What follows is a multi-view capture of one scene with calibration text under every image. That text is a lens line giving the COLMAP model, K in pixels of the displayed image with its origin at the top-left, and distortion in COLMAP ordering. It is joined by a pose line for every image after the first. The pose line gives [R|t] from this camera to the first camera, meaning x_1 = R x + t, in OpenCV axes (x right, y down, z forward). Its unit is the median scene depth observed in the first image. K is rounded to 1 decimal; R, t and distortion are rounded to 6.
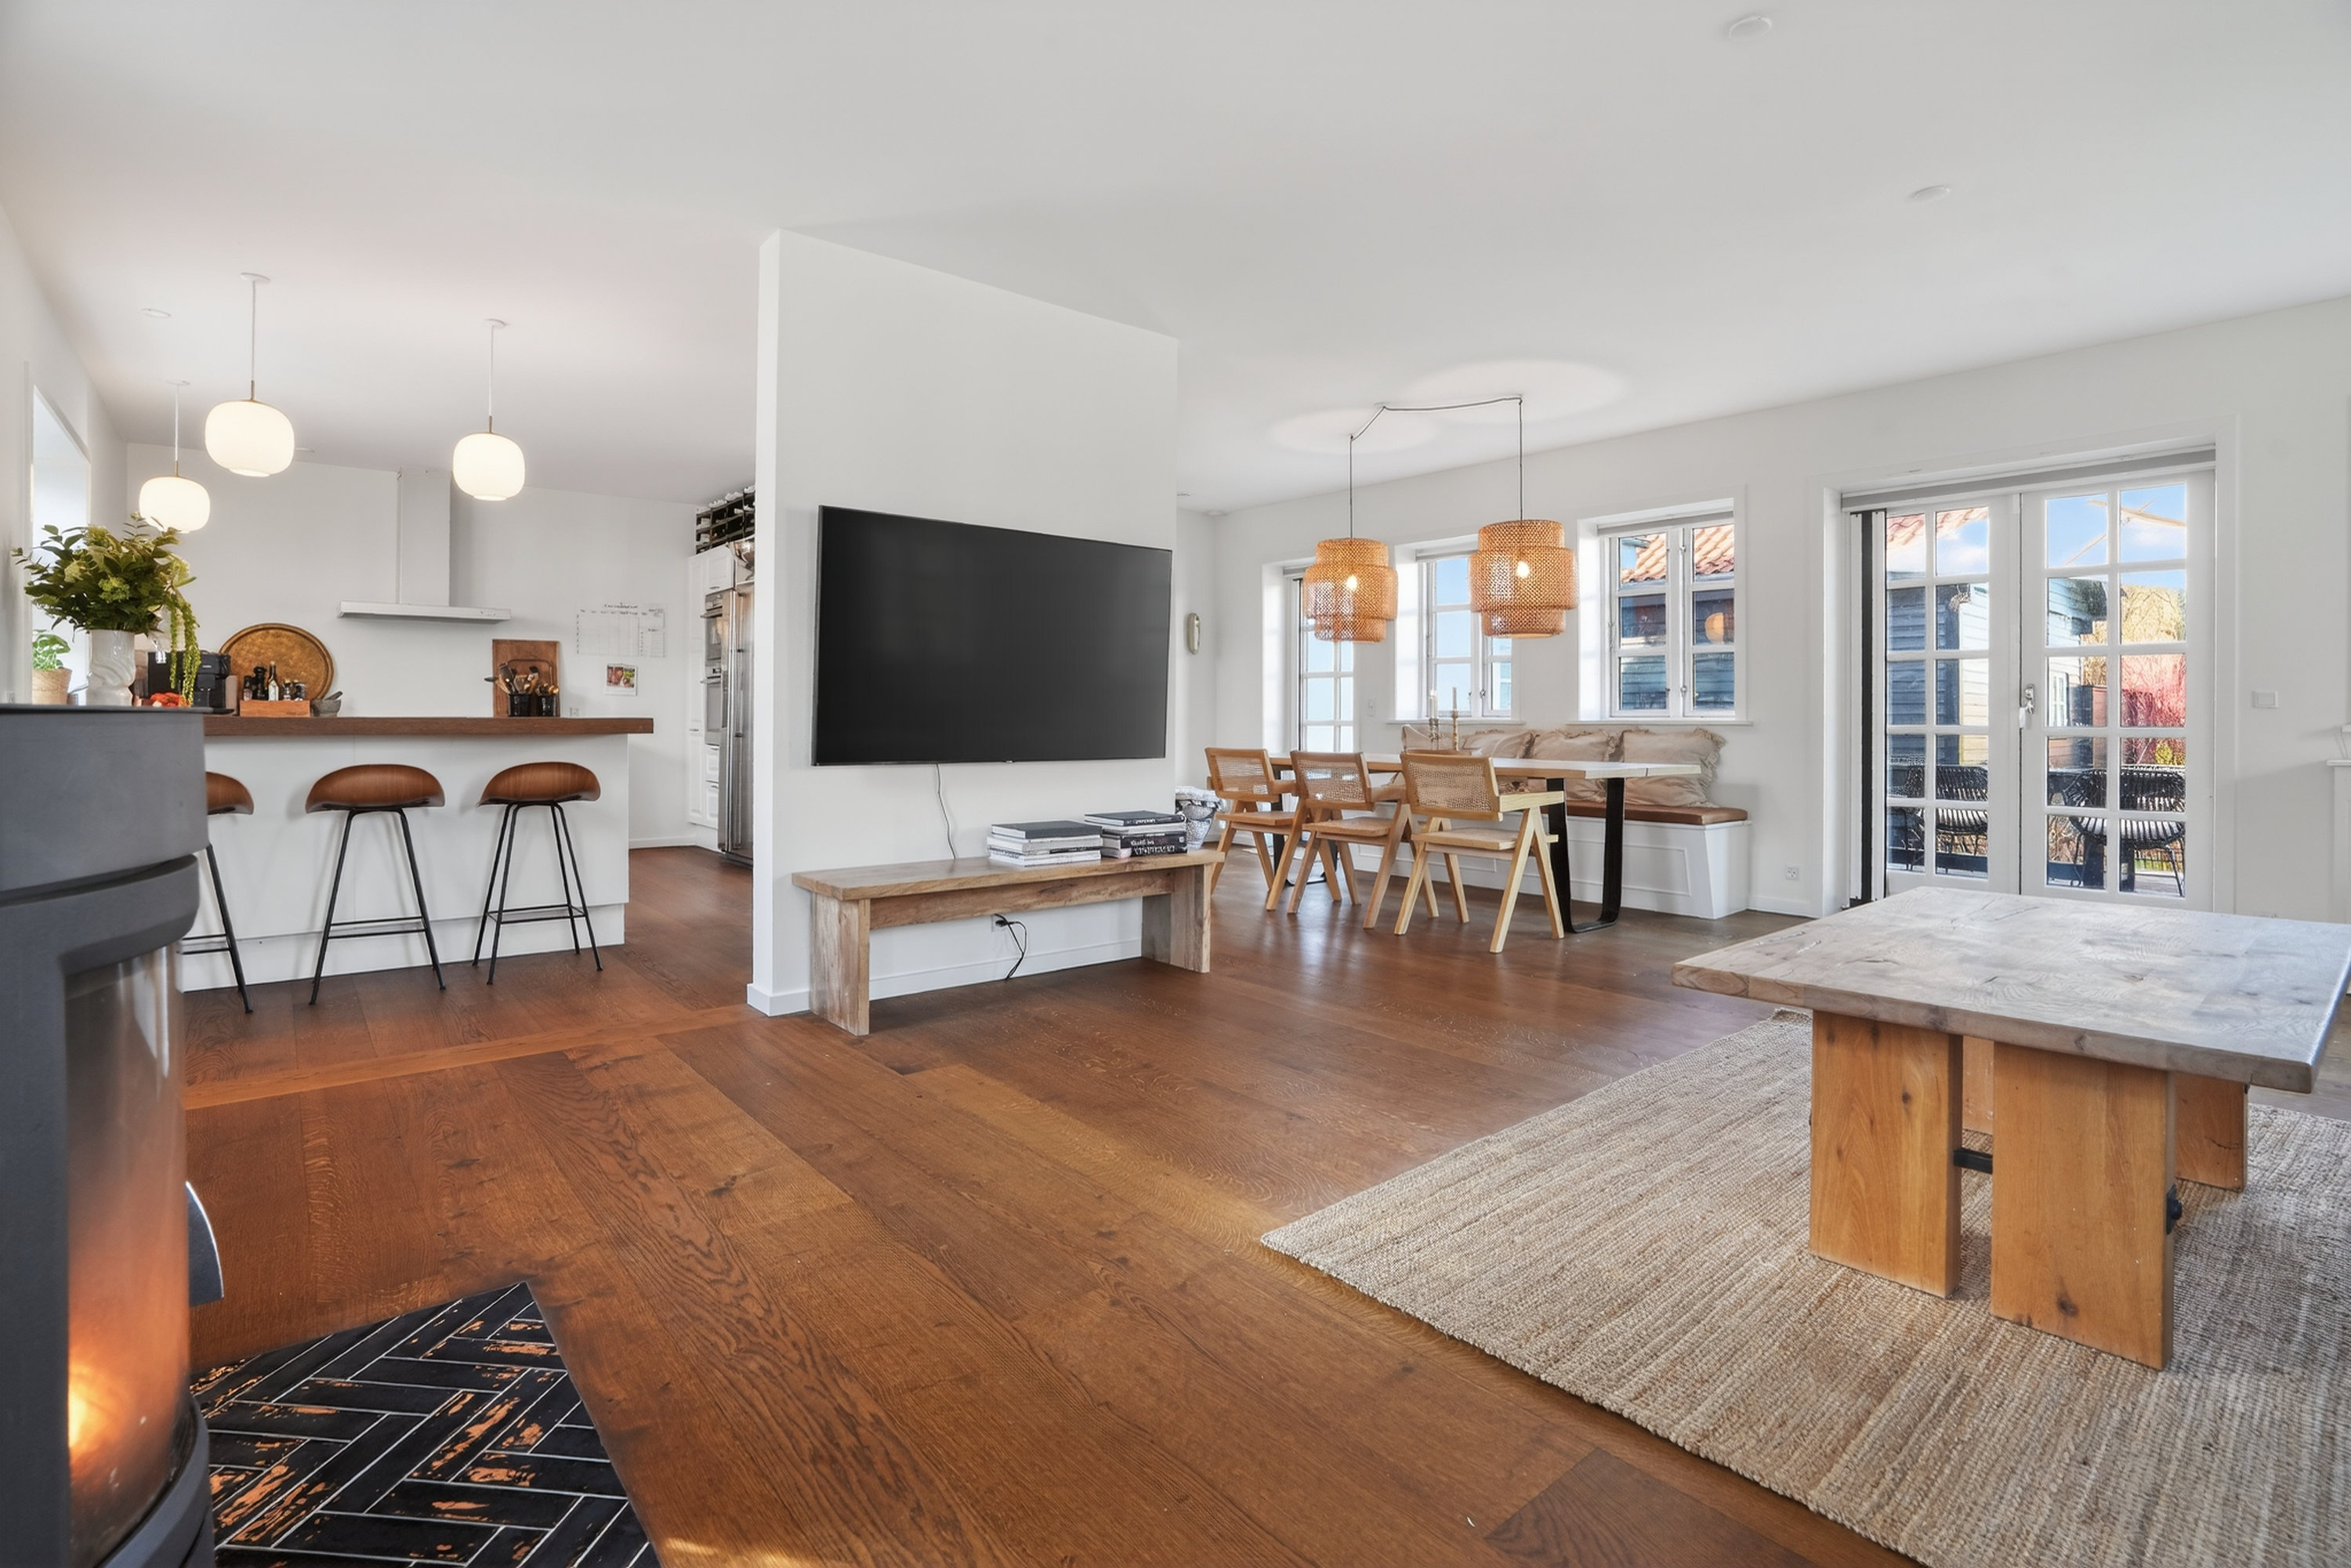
lens RADIAL K [[1122.1, 0, 1189.4], [0, 1122.1, 718.0], [0, 0, 1]] dist [-0.051879, 0.014116]
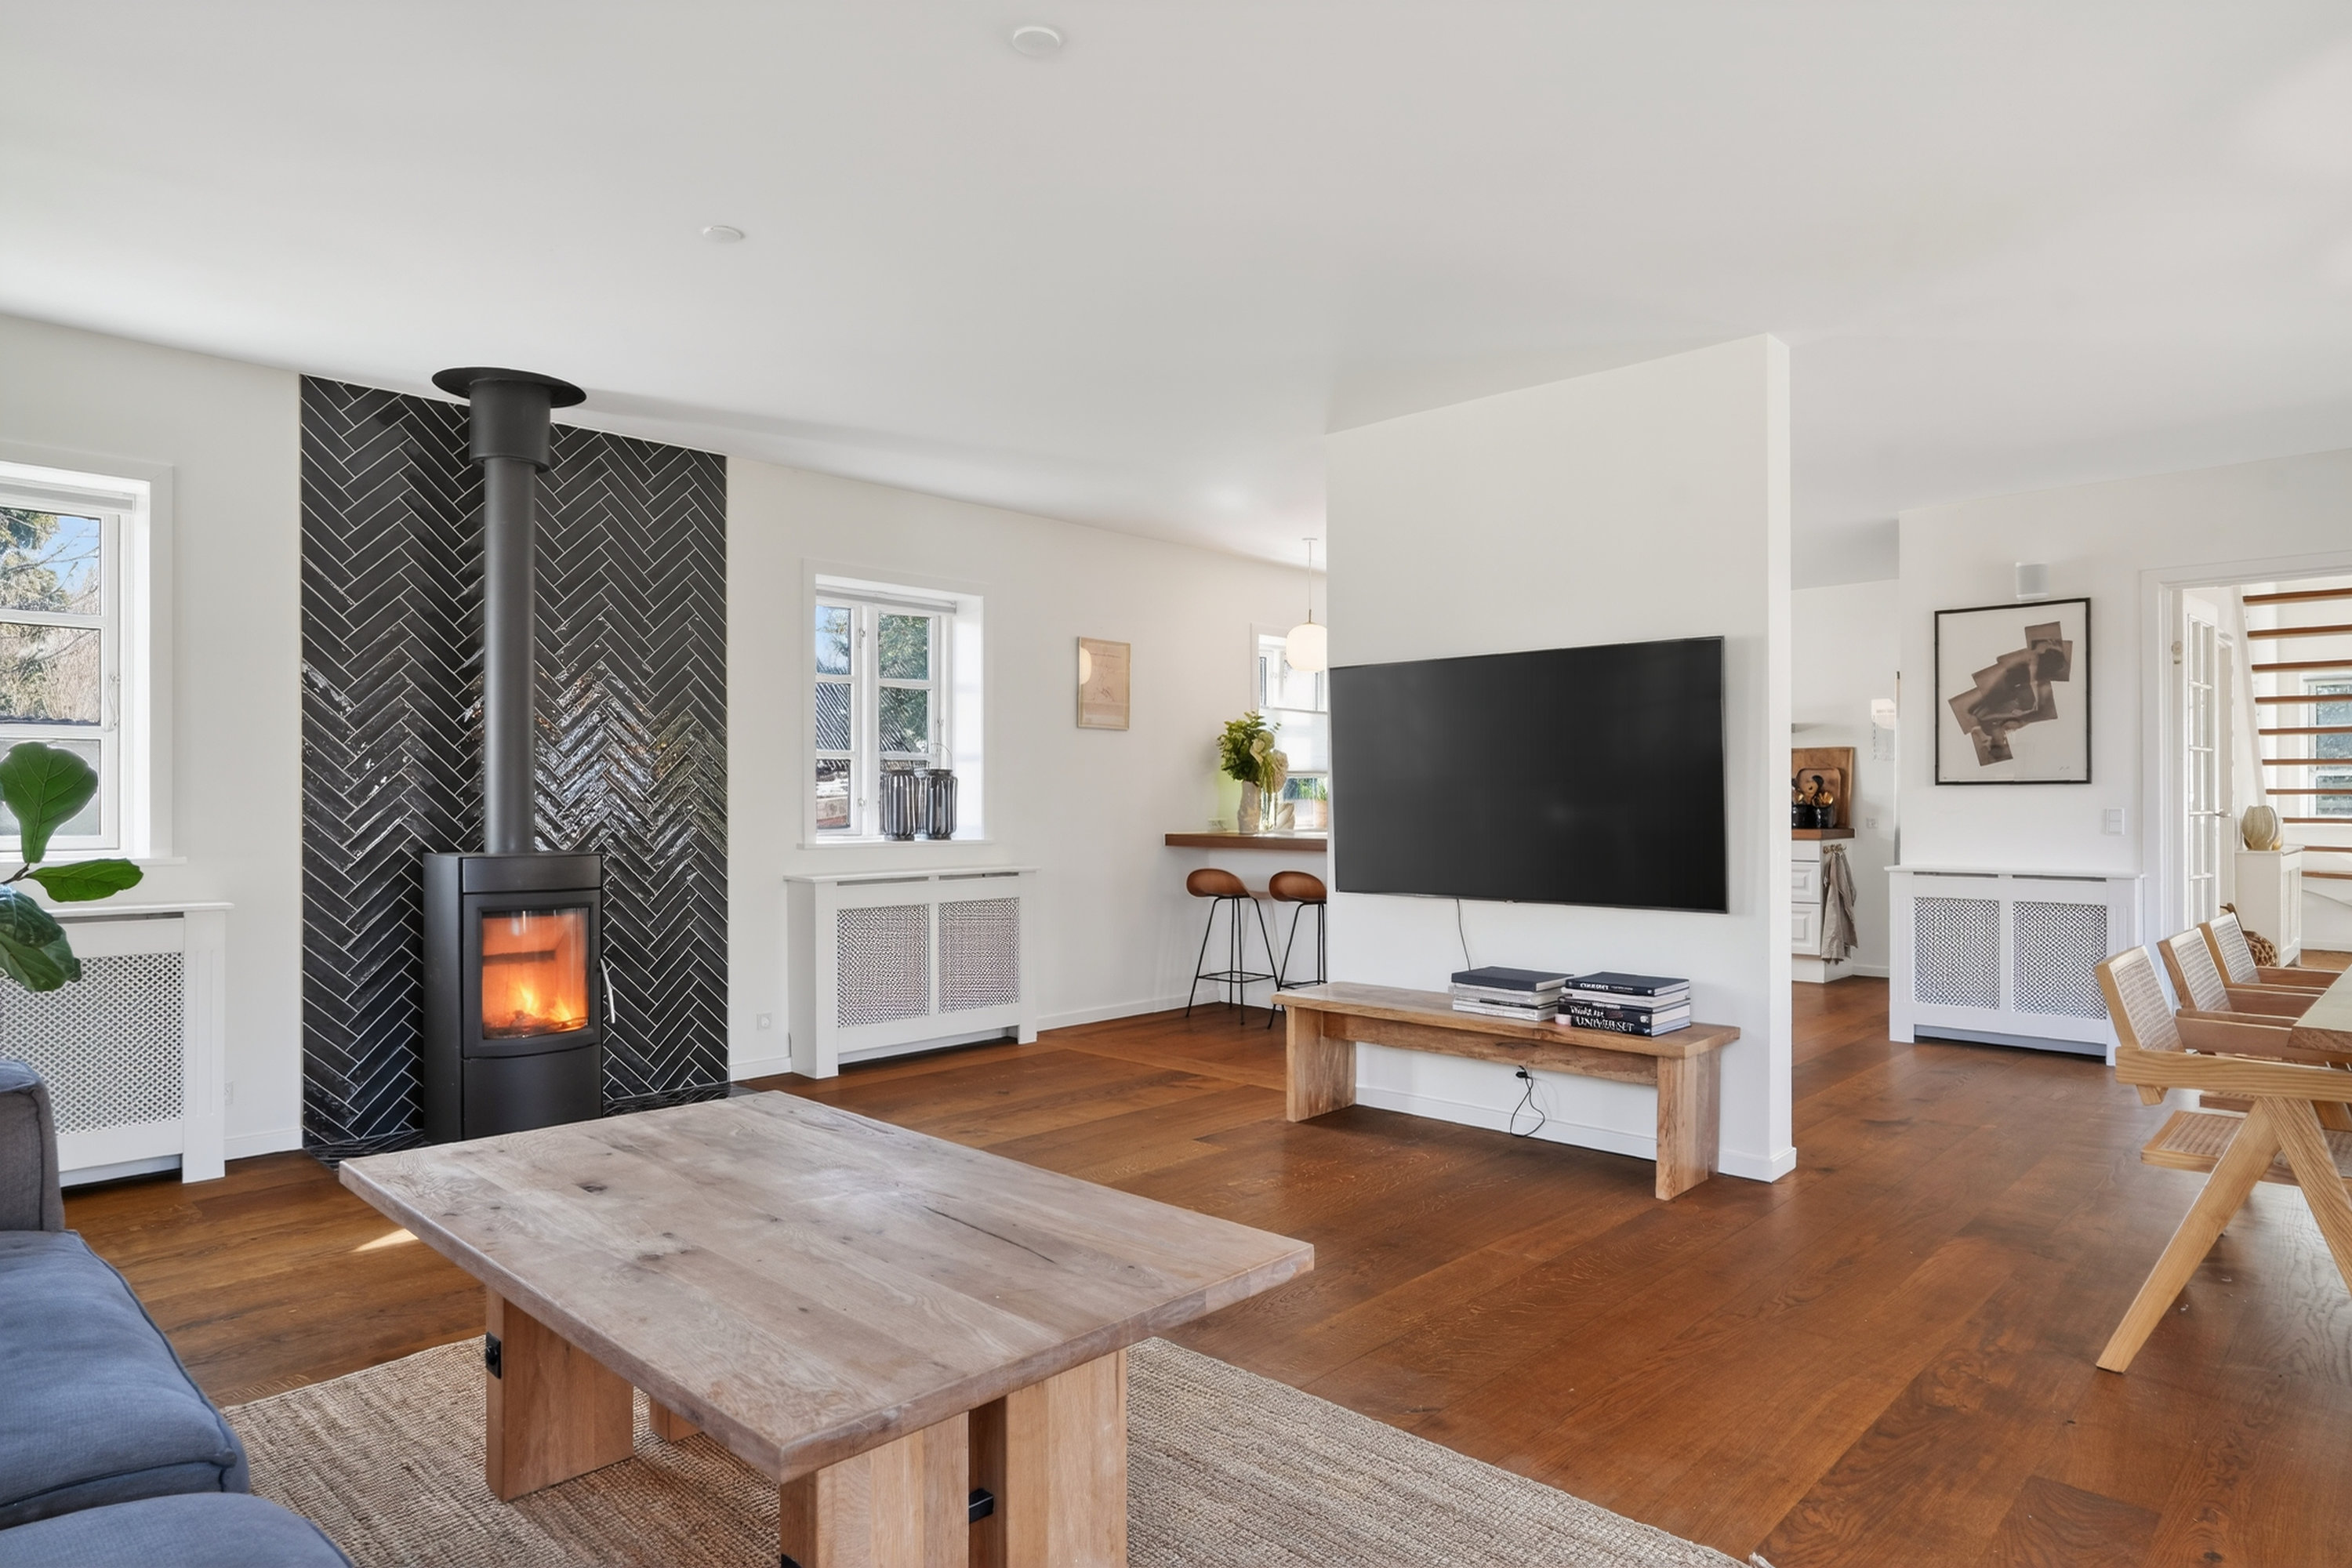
lens RADIAL K [[1352.7, 0, 1175.8], [0, 1352.7, 792.8], [0, 0, 1]] dist [-0.034757, 0.025878]
pose [[0.104746, -0.009298, -0.994456, 0.721254], [0.002571, 0.999955, -0.009078, -0.032689], [0.994496, -0.001606, 0.104765, 0.469828]]
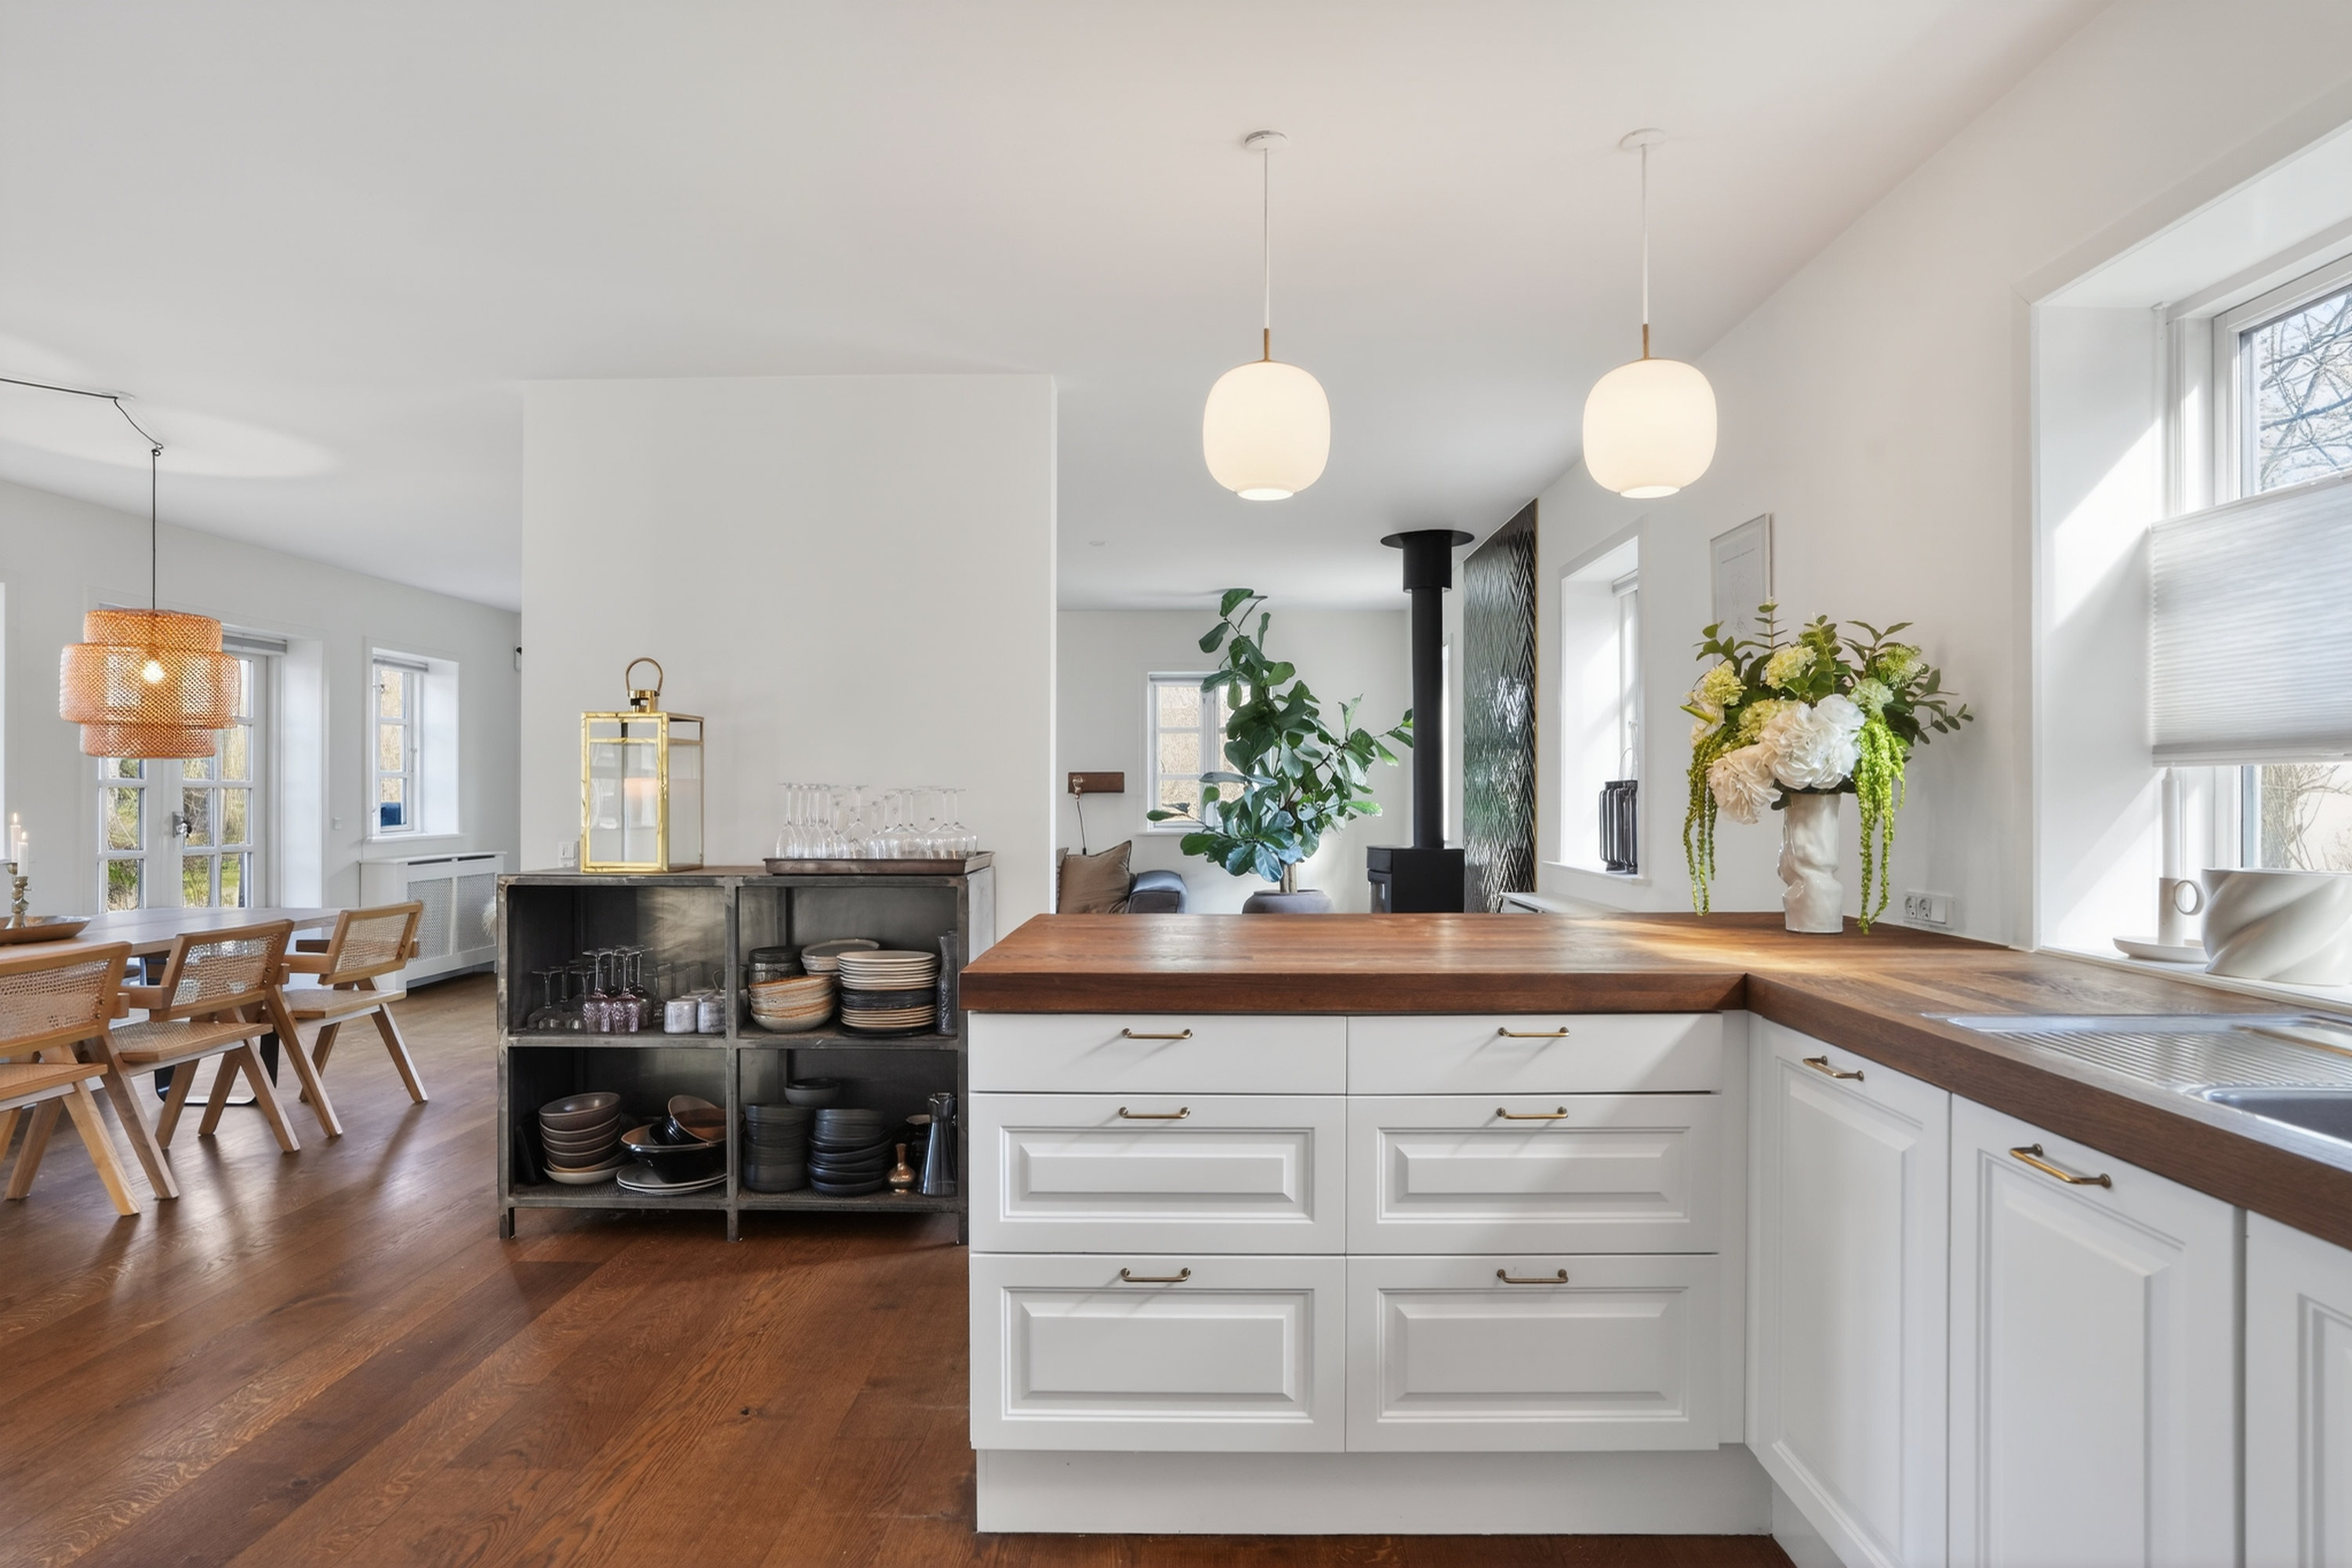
lens RADIAL K [[1287.8, 0, 1186.5], [0, 1287.8, 788.4], [0, 0, 1]] dist [-0.023816, 0.011746]
pose [[-0.746528, -0.002381, 0.665349, -0.865714], [-0.005818, 0.999979, -0.002950, -0.054802], [-0.665328, -0.006073, -0.746526, 1.233338]]
